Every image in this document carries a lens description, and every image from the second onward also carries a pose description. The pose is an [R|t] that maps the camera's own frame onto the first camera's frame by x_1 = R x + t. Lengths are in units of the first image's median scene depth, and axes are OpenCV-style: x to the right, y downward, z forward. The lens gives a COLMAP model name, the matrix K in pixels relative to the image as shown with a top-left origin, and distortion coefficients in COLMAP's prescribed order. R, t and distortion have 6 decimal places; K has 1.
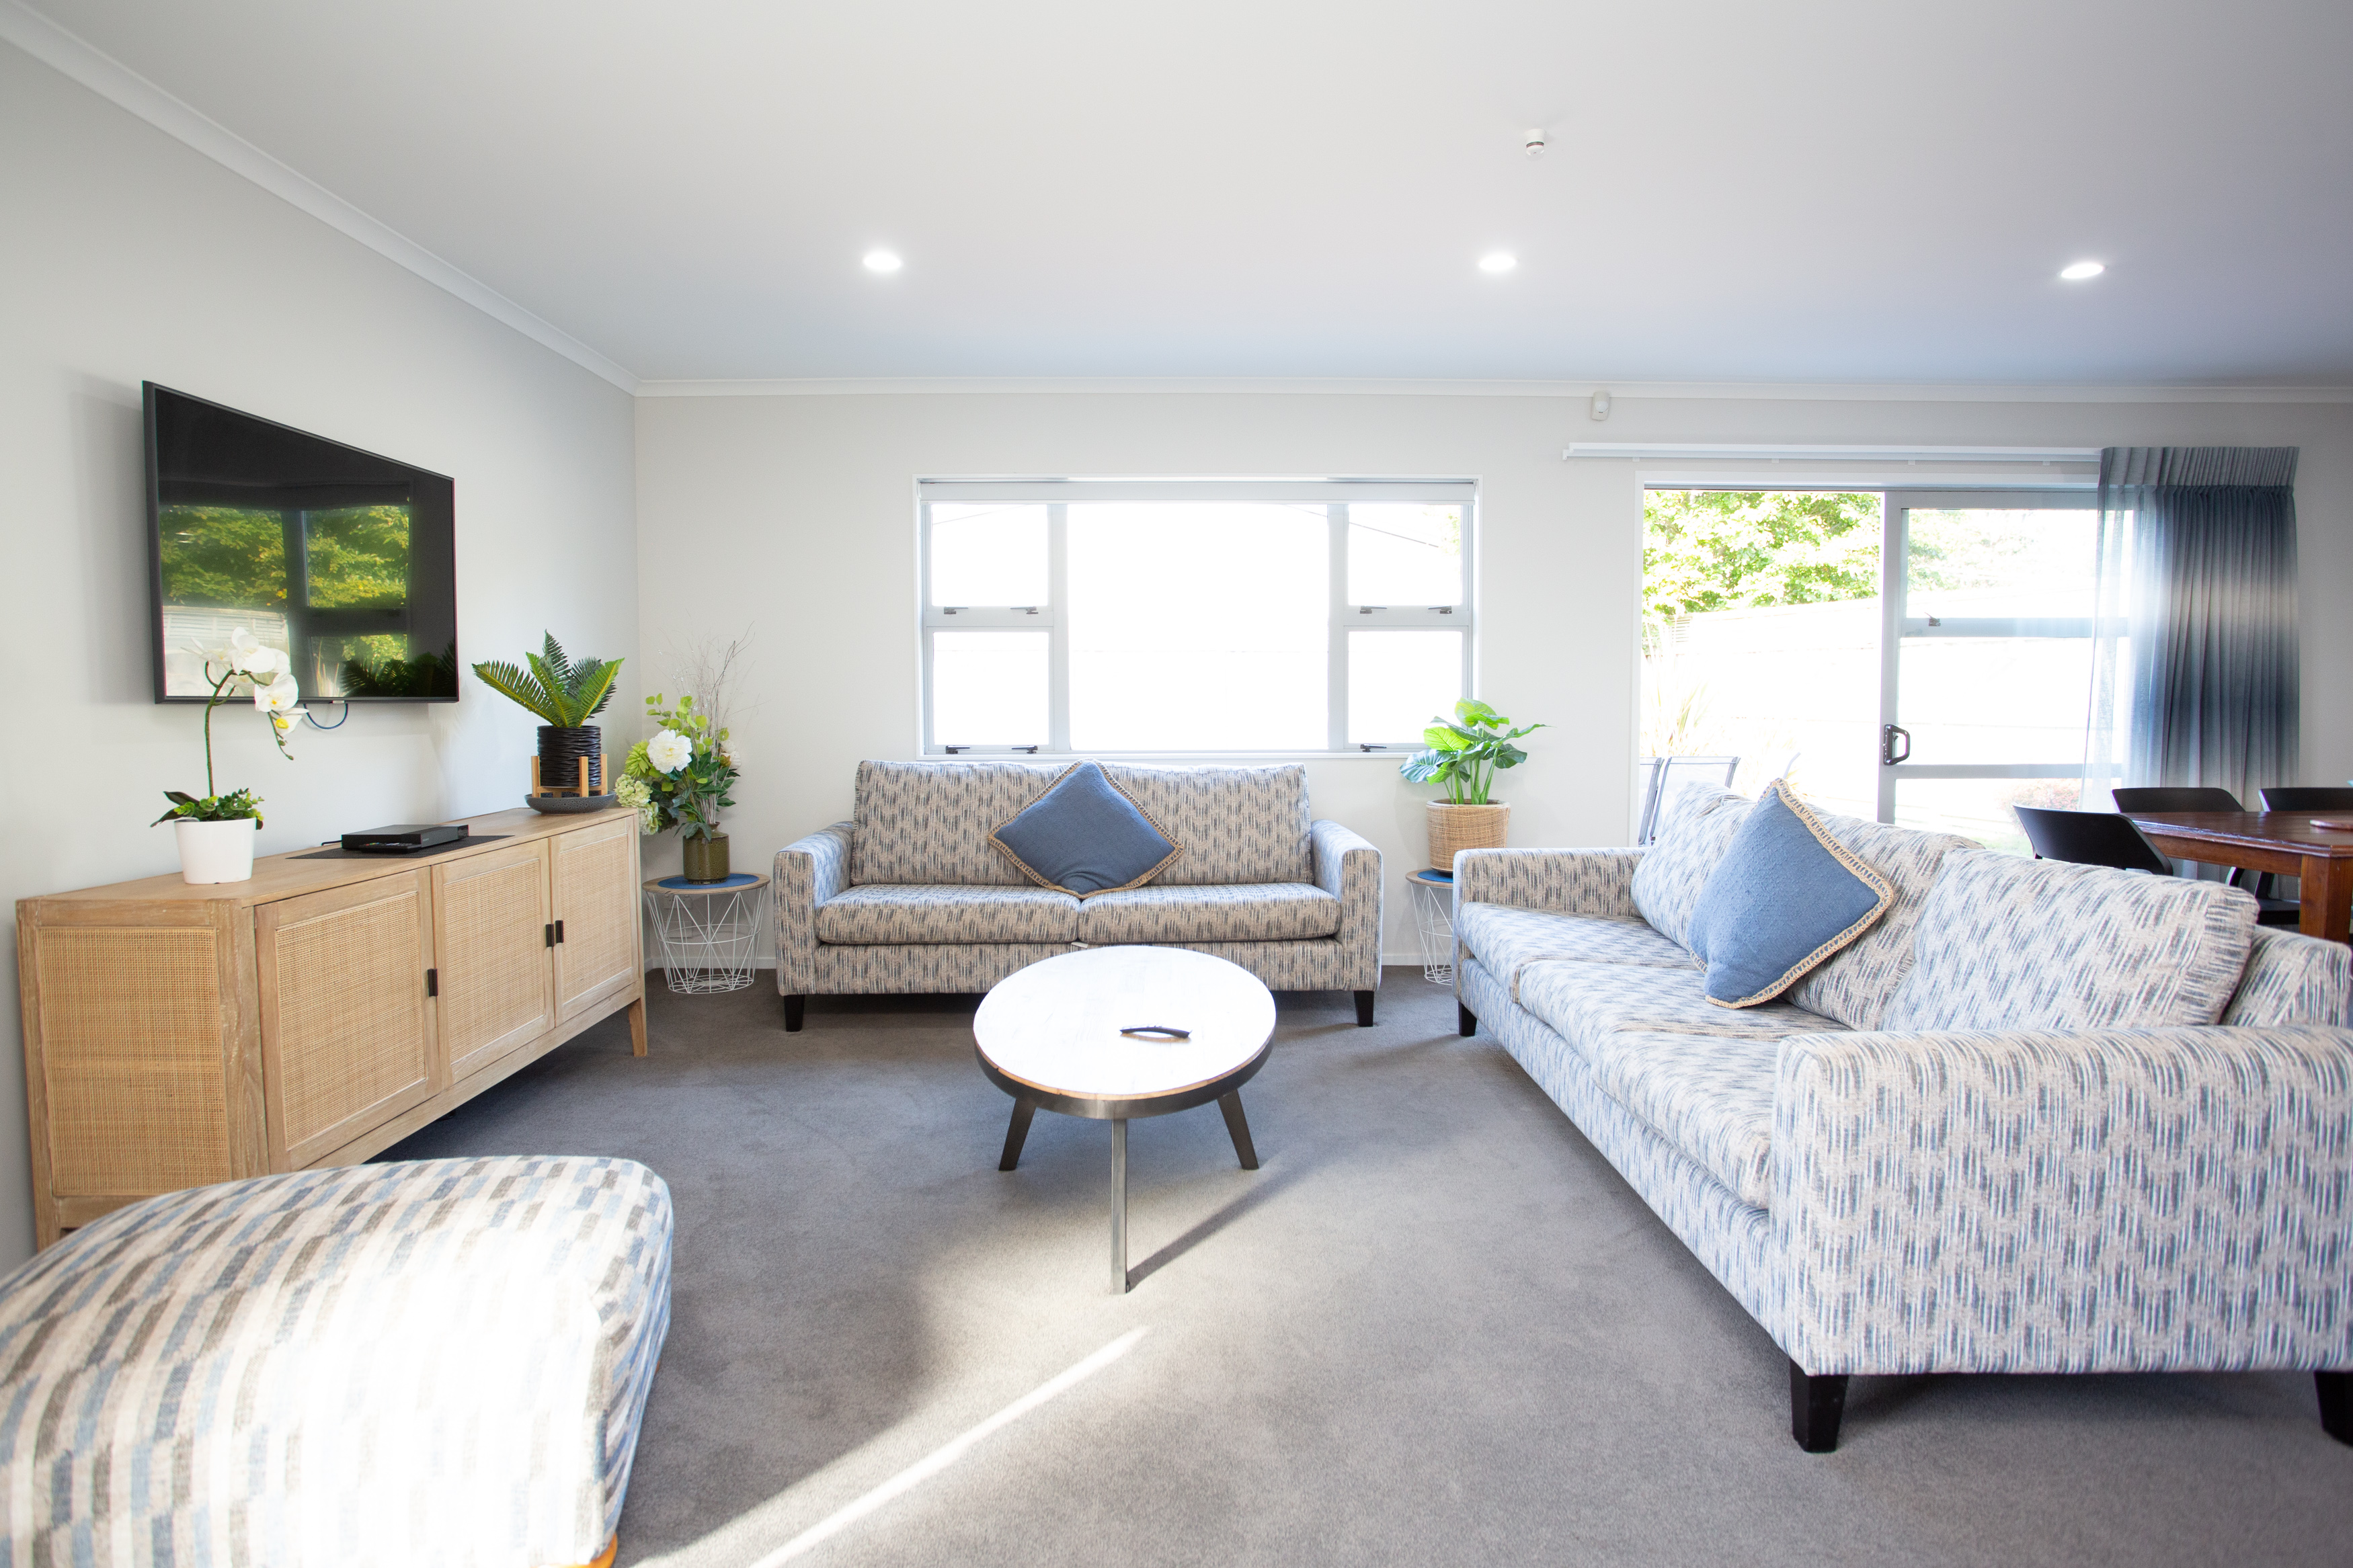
lens RADIAL K [[1309.2, 0, 1163.1], [0, 1309.2, 772.3], [0, 0, 1]] dist [-0.048451, 0.016849]
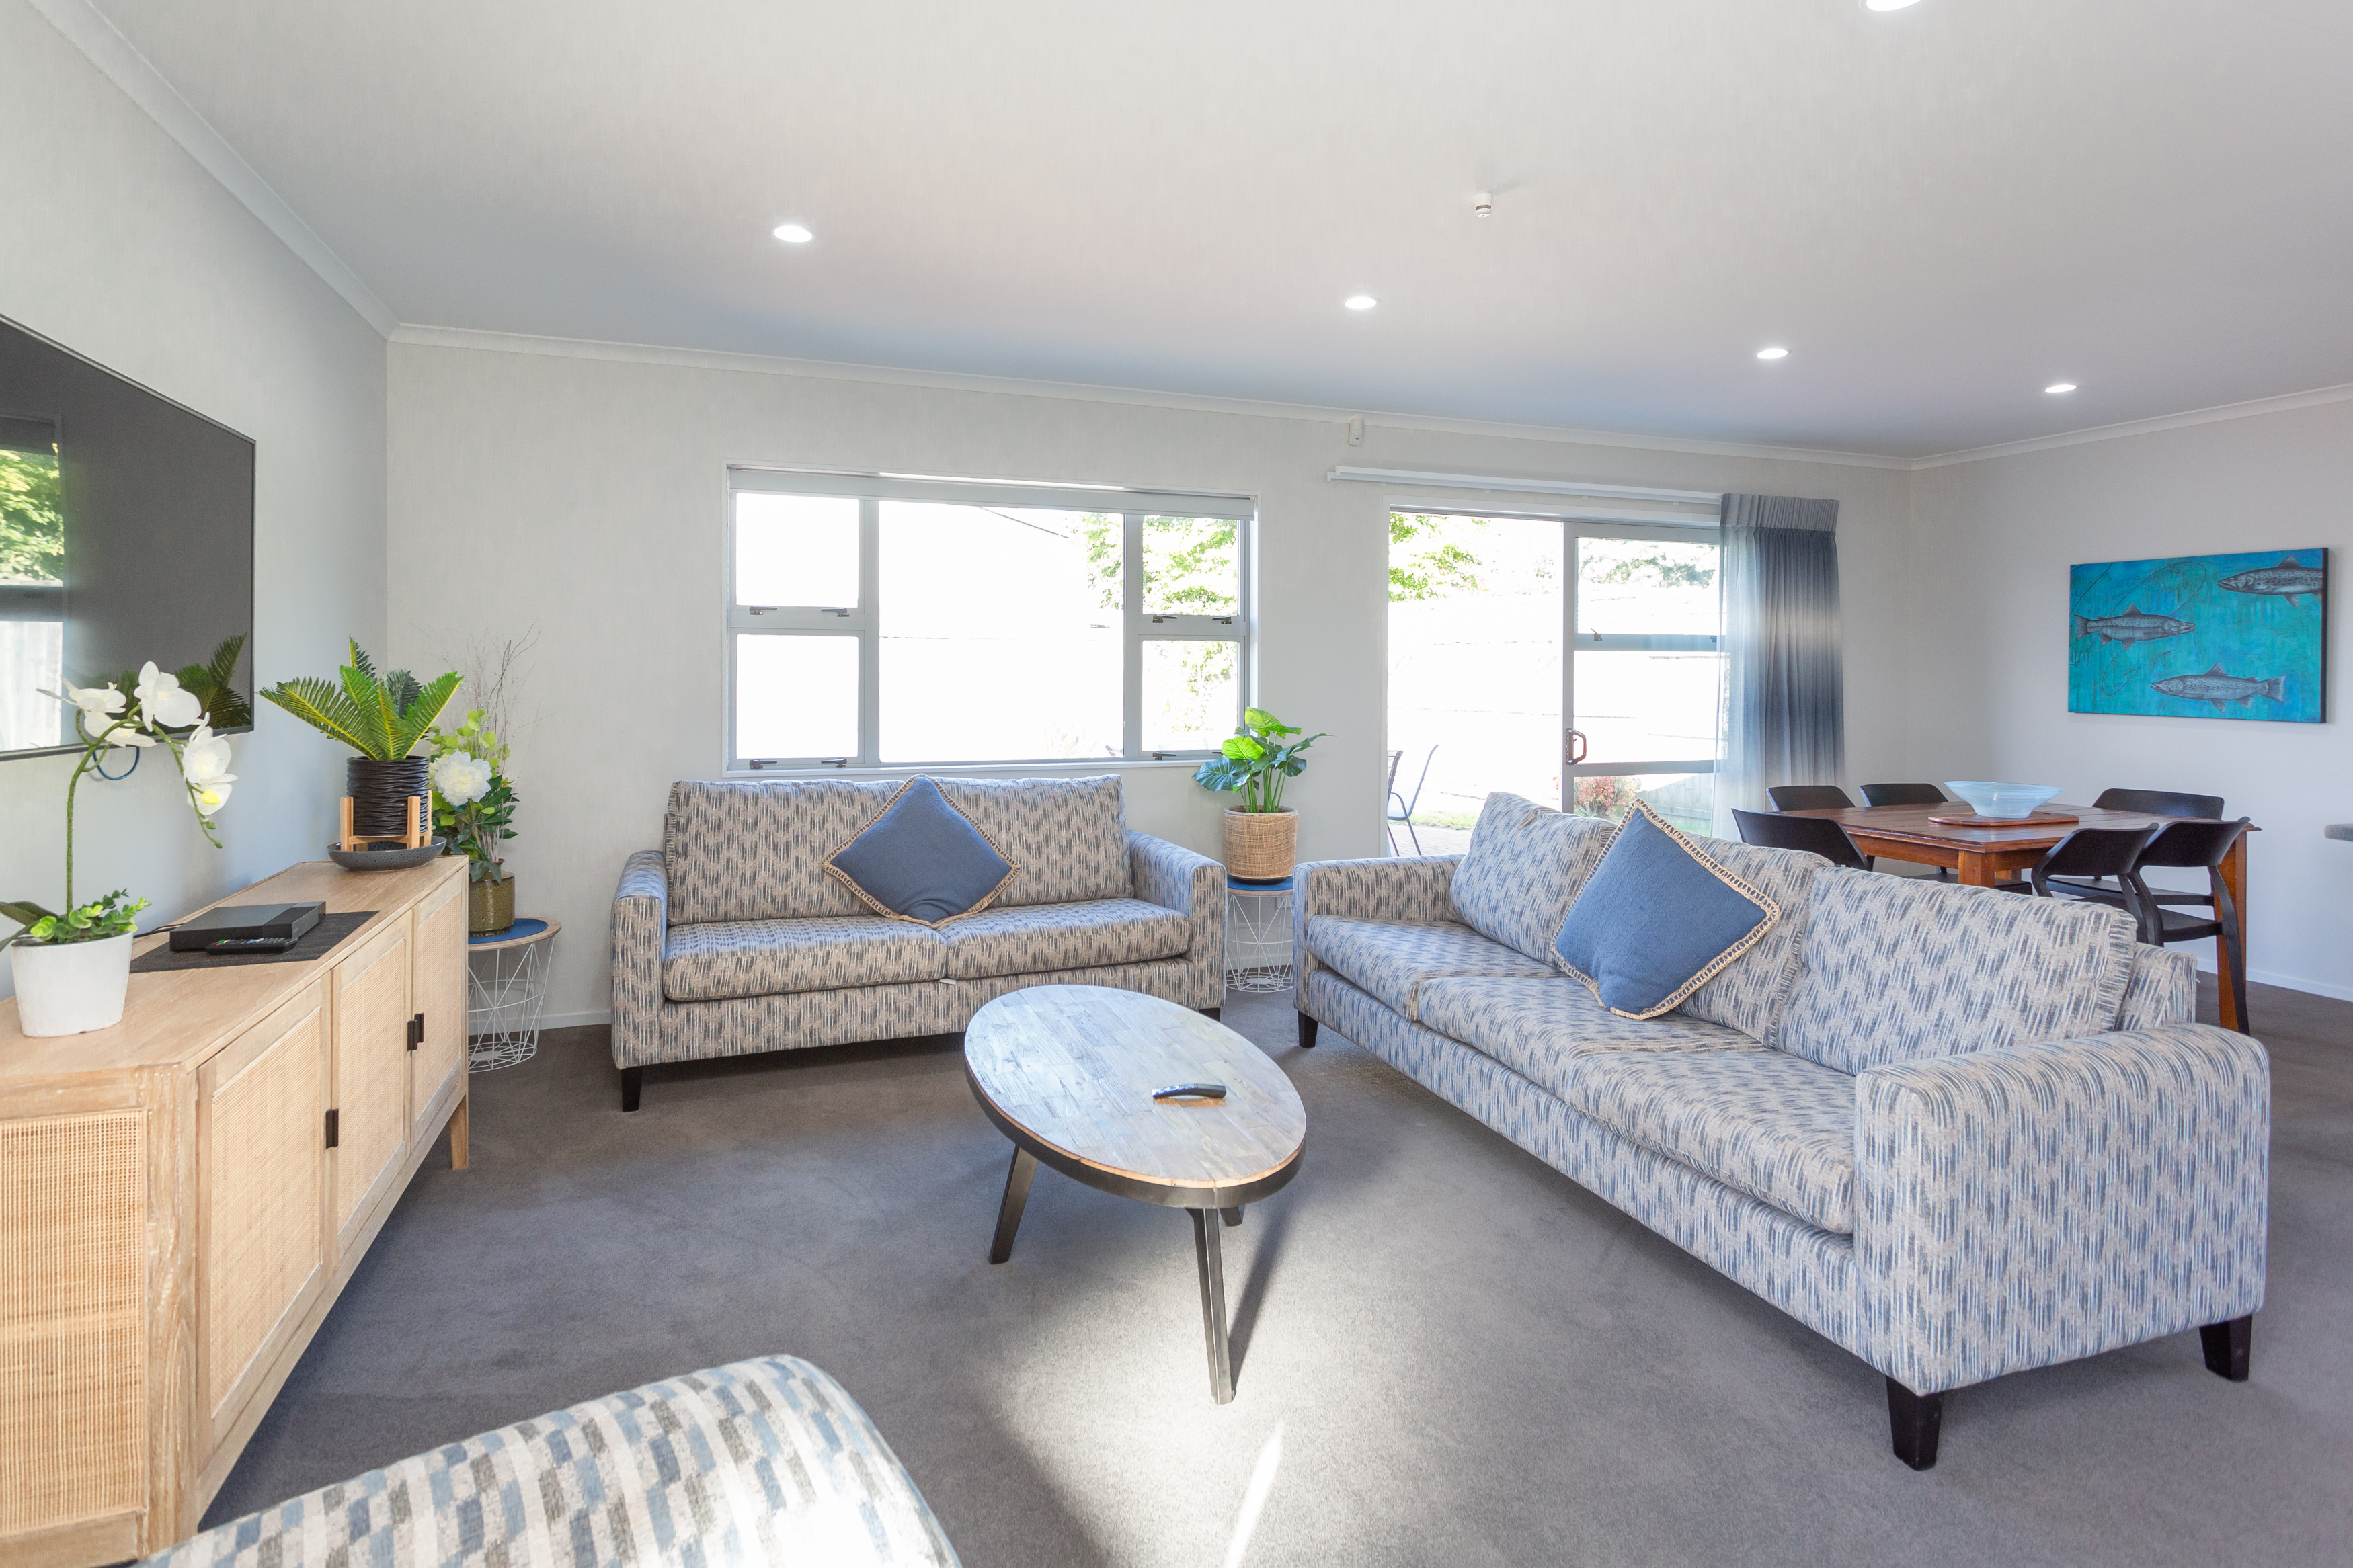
lens RADIAL K [[1292.0, 0, 1181.2], [0, 1292.0, 686.0], [0, 0, 1]] dist [0.006976, -0.002713]
pose [[0.946078, 0.014334, 0.323622, -0.248093], [0.001601, 0.998801, -0.048919, -0.038596], [-0.323936, 0.046799, 0.944921, 0.087329]]
